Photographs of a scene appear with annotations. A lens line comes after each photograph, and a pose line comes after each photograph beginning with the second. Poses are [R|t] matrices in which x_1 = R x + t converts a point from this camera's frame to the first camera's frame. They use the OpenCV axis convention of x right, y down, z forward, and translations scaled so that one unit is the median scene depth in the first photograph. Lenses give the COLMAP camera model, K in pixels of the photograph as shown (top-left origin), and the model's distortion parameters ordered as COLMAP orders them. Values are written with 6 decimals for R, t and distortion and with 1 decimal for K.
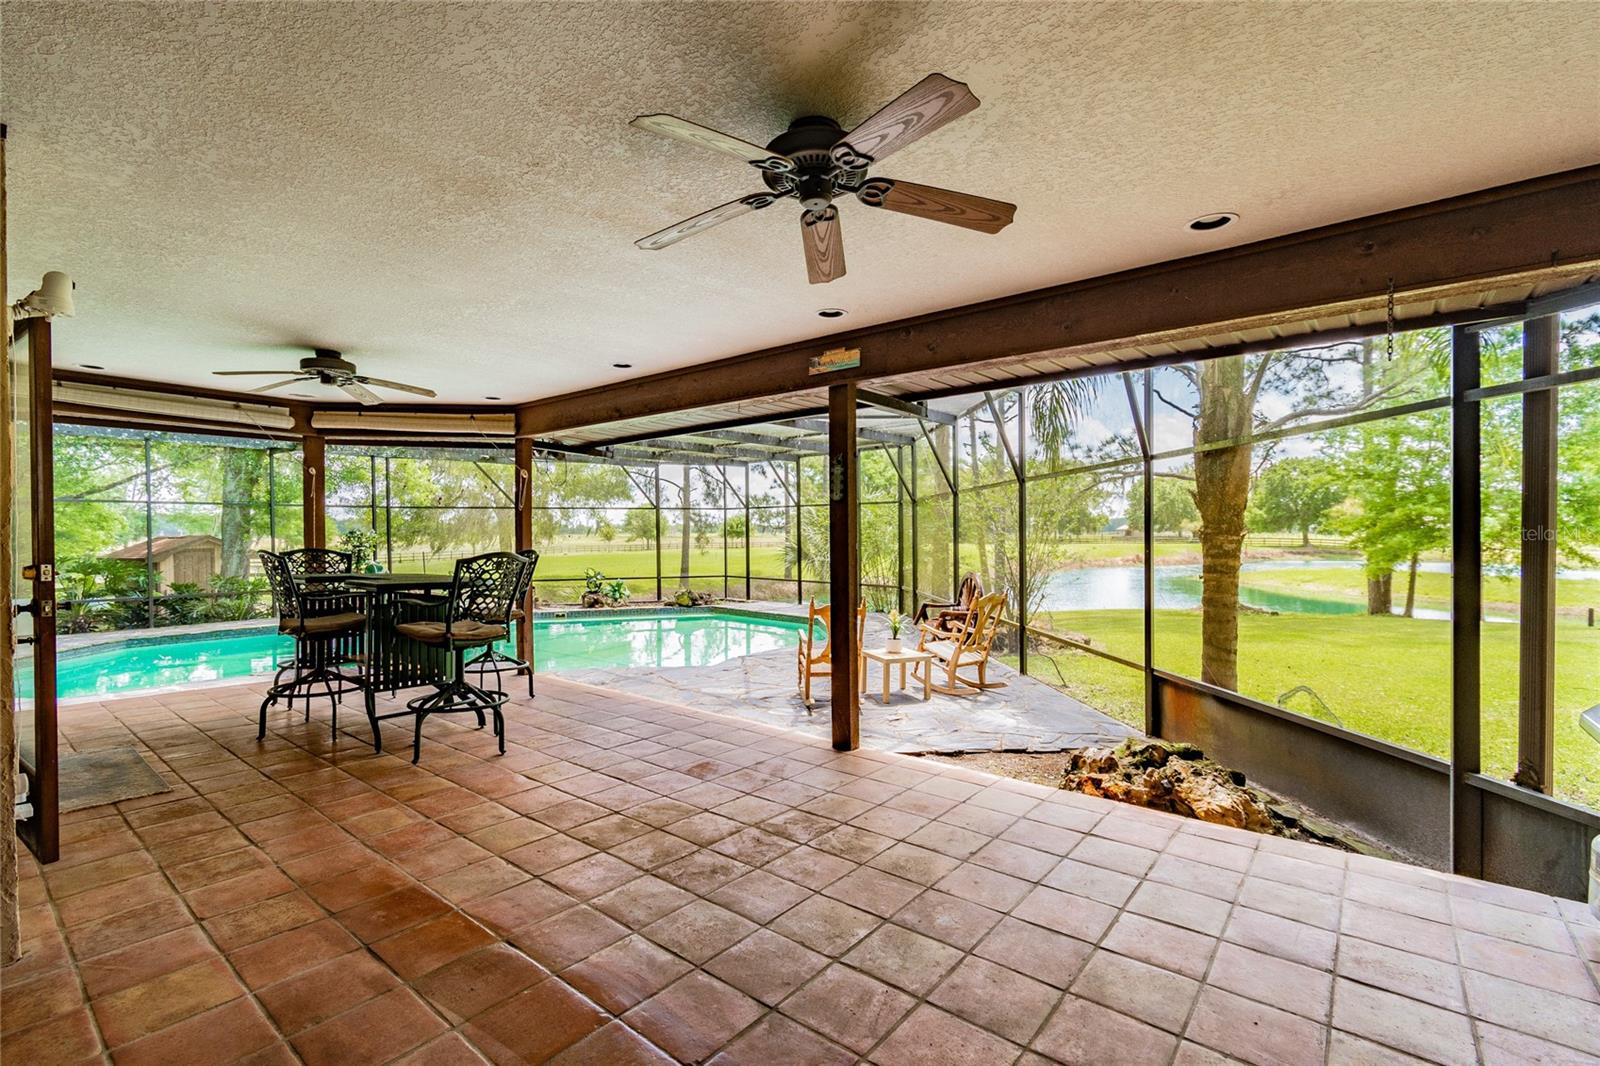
lens RADIAL K [[717.2, 0, 806.7], [0, 717.2, 542.2], [0, 0, 1]] dist [-0.004216, 0.000483]
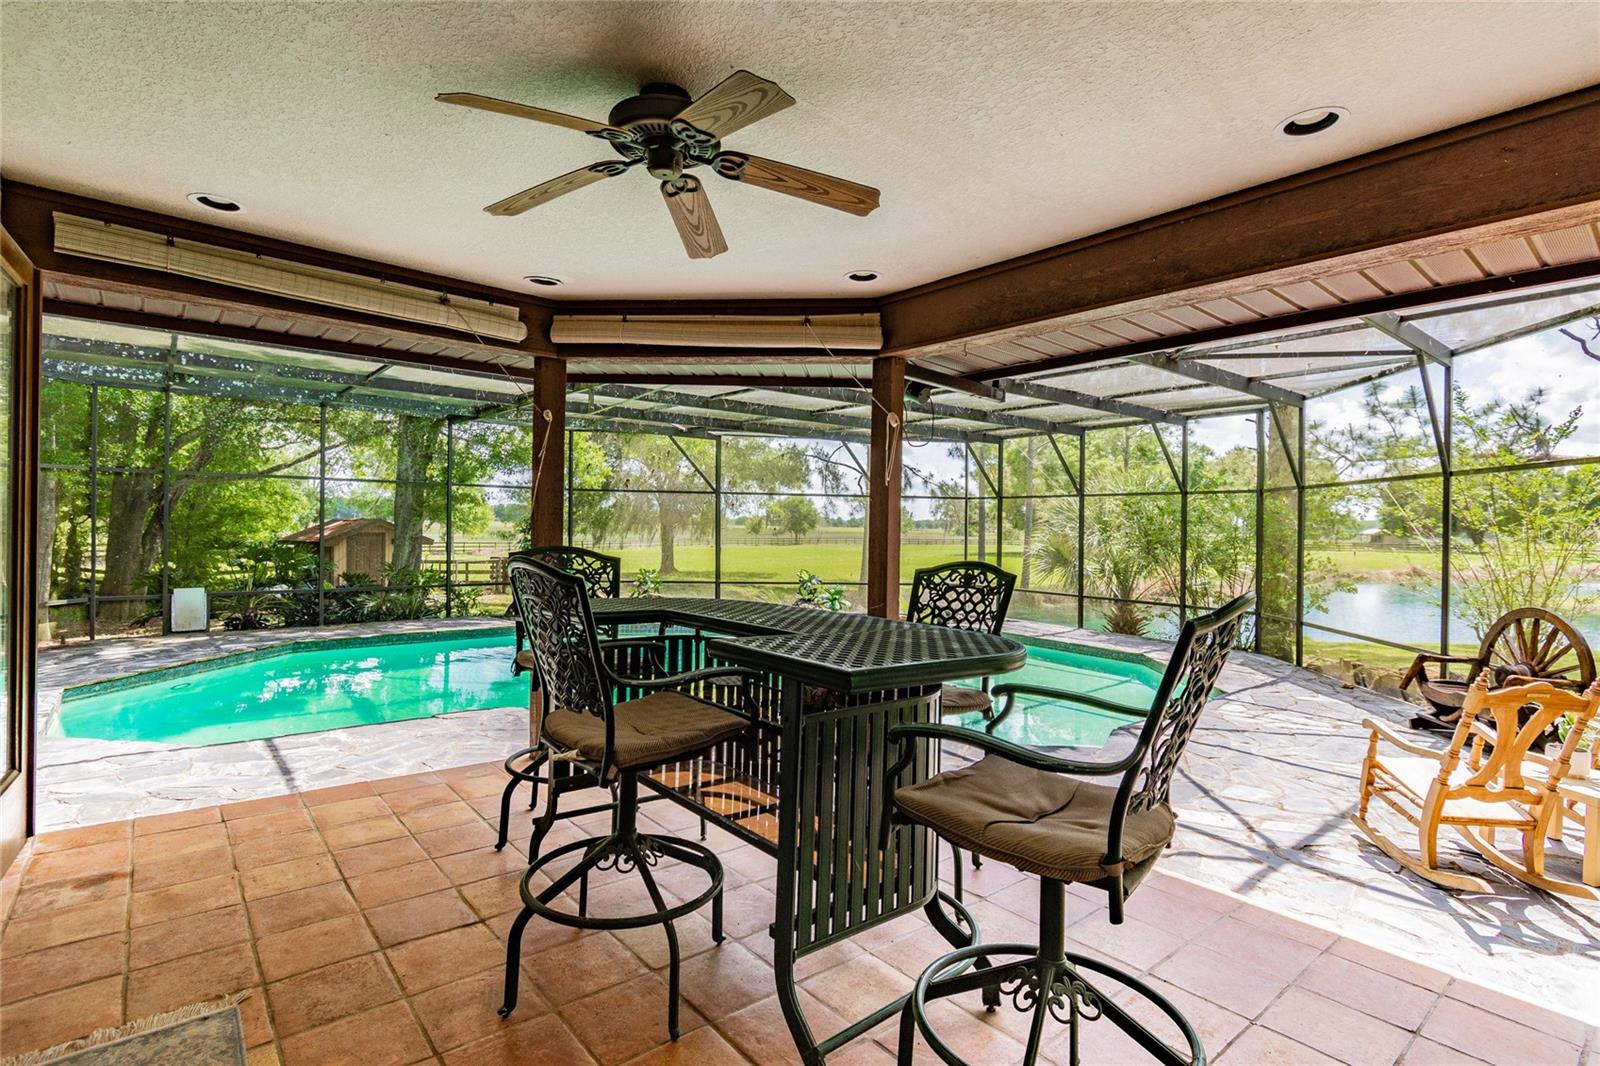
lens RADIAL K [[761.9, 0, 792.7], [0, 761.9, 528.2], [0, 0, 1]] dist [0.000322, -0.000190]
pose [[0.980610, 0.021735, -0.194761, -0.177019], [-0.023914, 0.999675, -0.008843, -0.002051], [0.194506, 0.013329, 0.980811, 0.201877]]
